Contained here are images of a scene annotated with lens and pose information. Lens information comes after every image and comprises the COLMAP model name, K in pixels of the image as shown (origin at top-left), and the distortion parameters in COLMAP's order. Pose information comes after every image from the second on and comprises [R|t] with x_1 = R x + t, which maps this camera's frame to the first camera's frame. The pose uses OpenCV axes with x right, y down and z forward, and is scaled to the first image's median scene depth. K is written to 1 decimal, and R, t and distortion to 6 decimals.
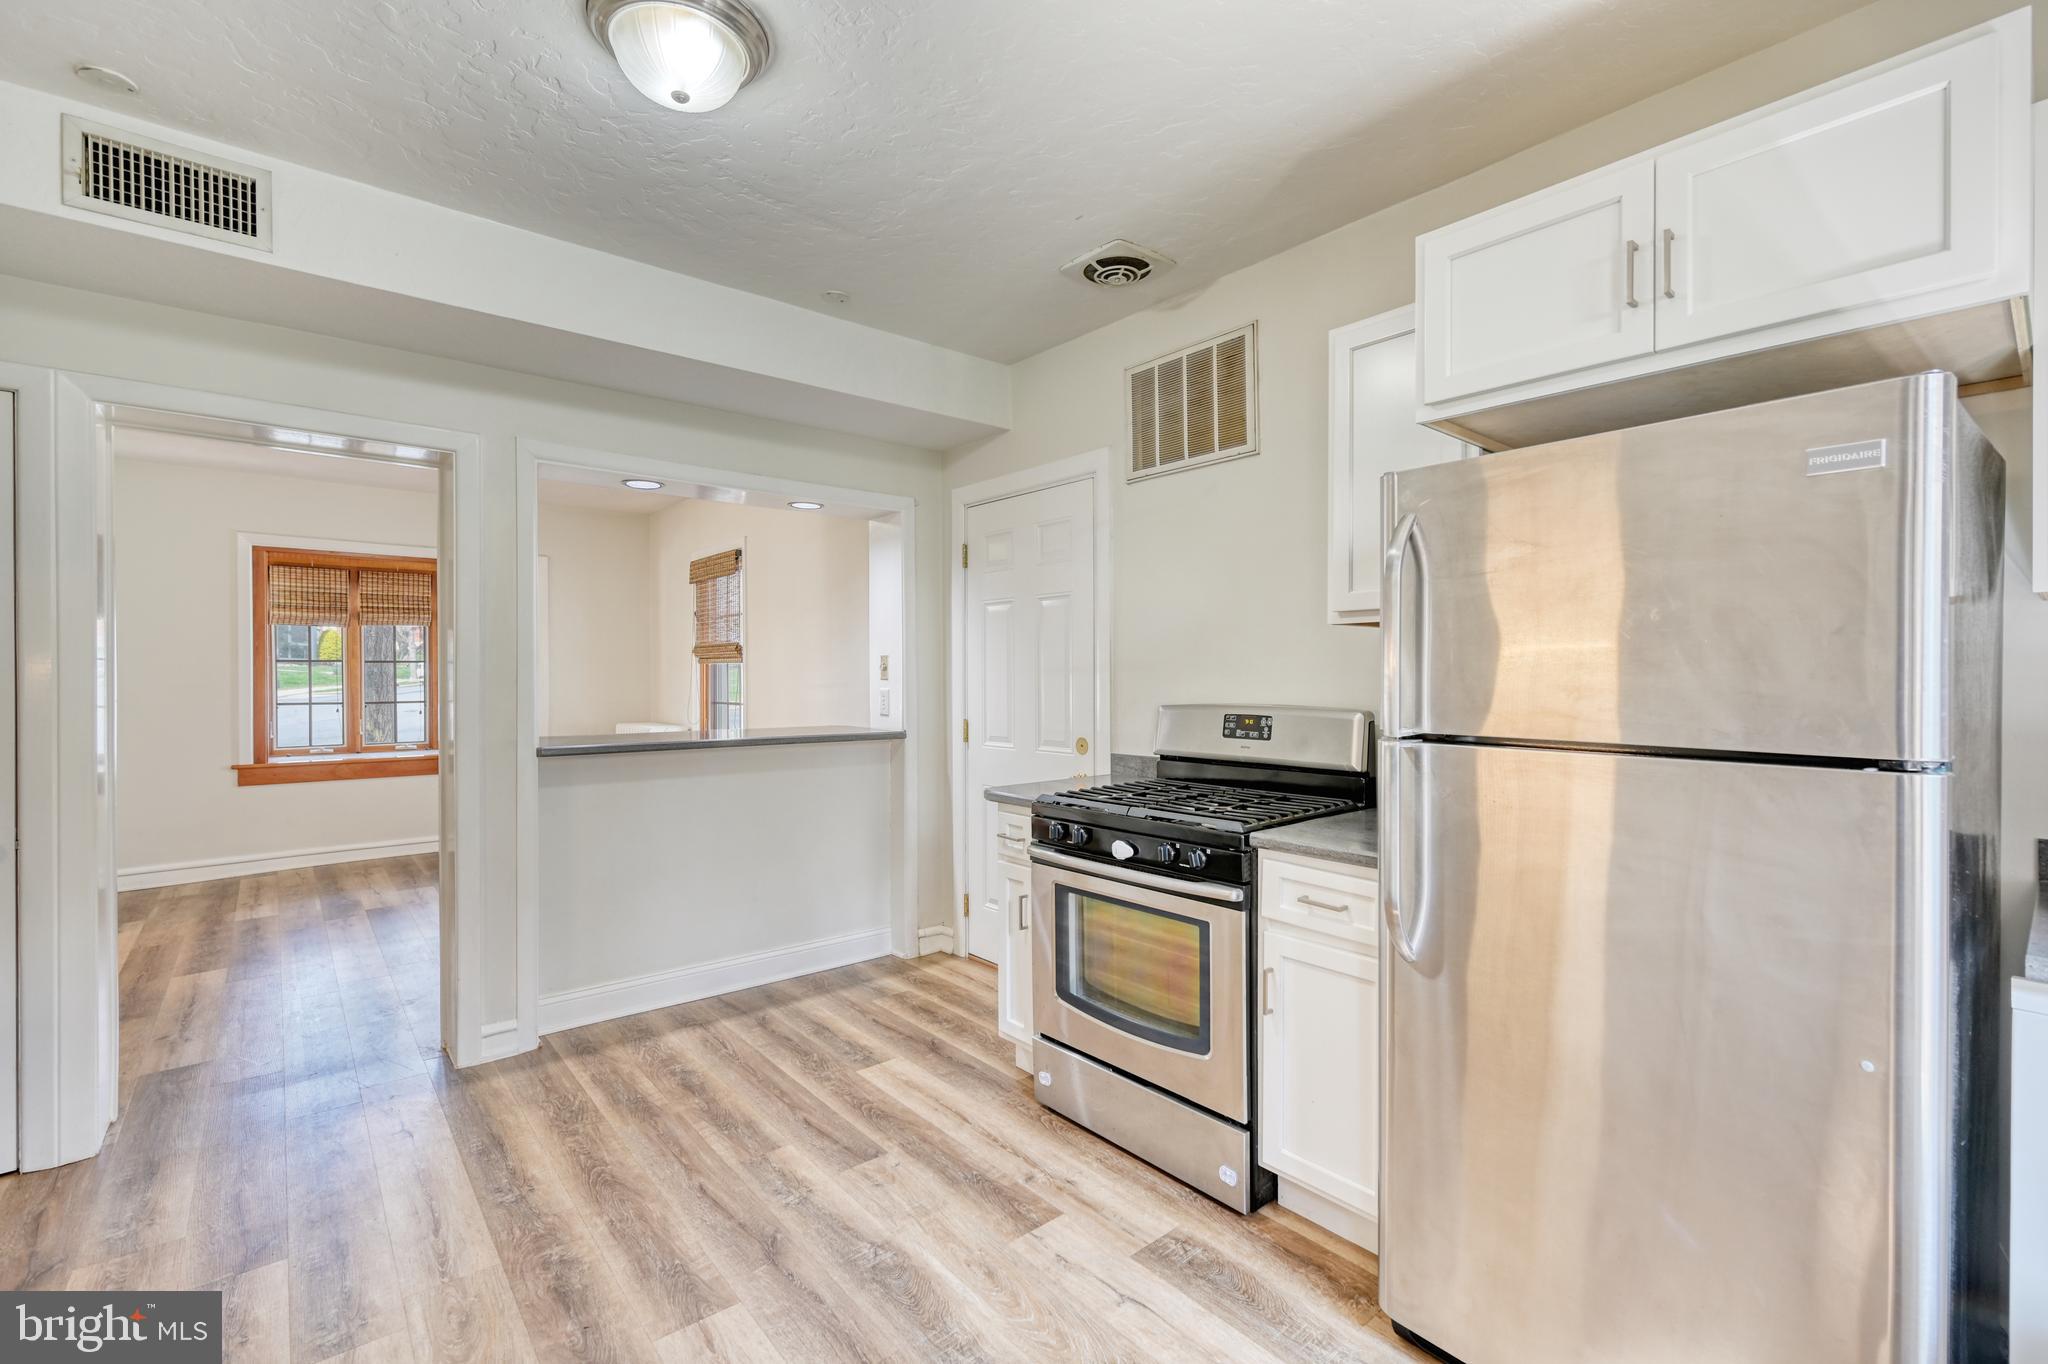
lens RADIAL K [[904.7, 0, 1035.6], [0, 904.7, 675.6], [0, 0, 1]] dist [0.001457, 0.000703]
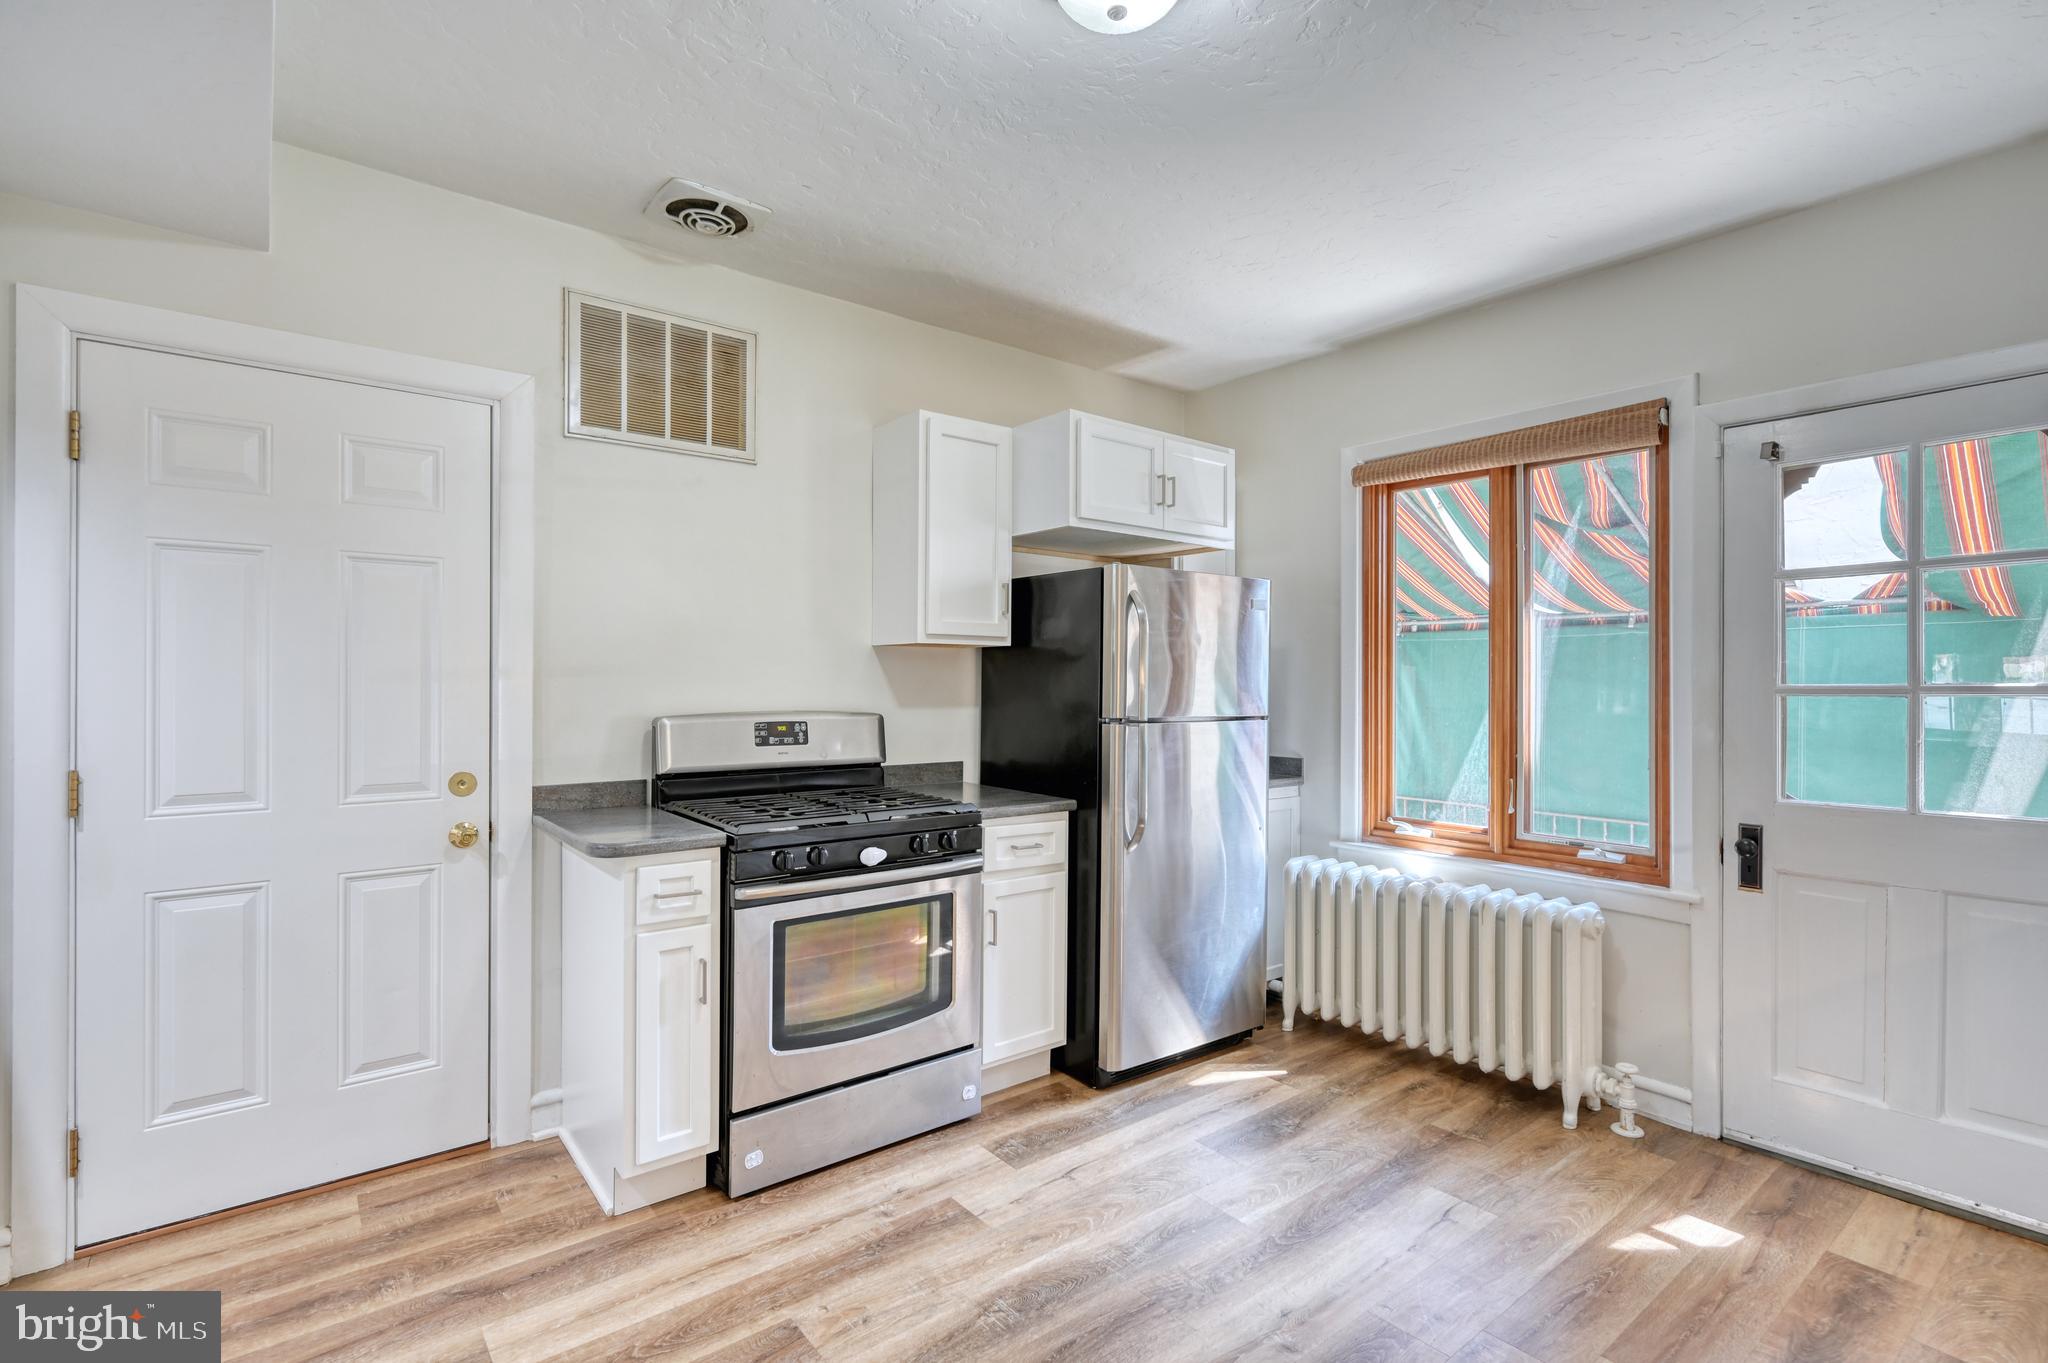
lens RADIAL K [[954.3, 0, 1027.8], [0, 954.3, 676.9], [0, 0, 1]] dist [-0.001714, -0.000593]
pose [[0.028125, 0.006006, 0.999586, -0.848113], [-0.003663, 0.999976, -0.005905, -0.002171], [-0.999598, -0.003495, 0.028146, 0.695617]]
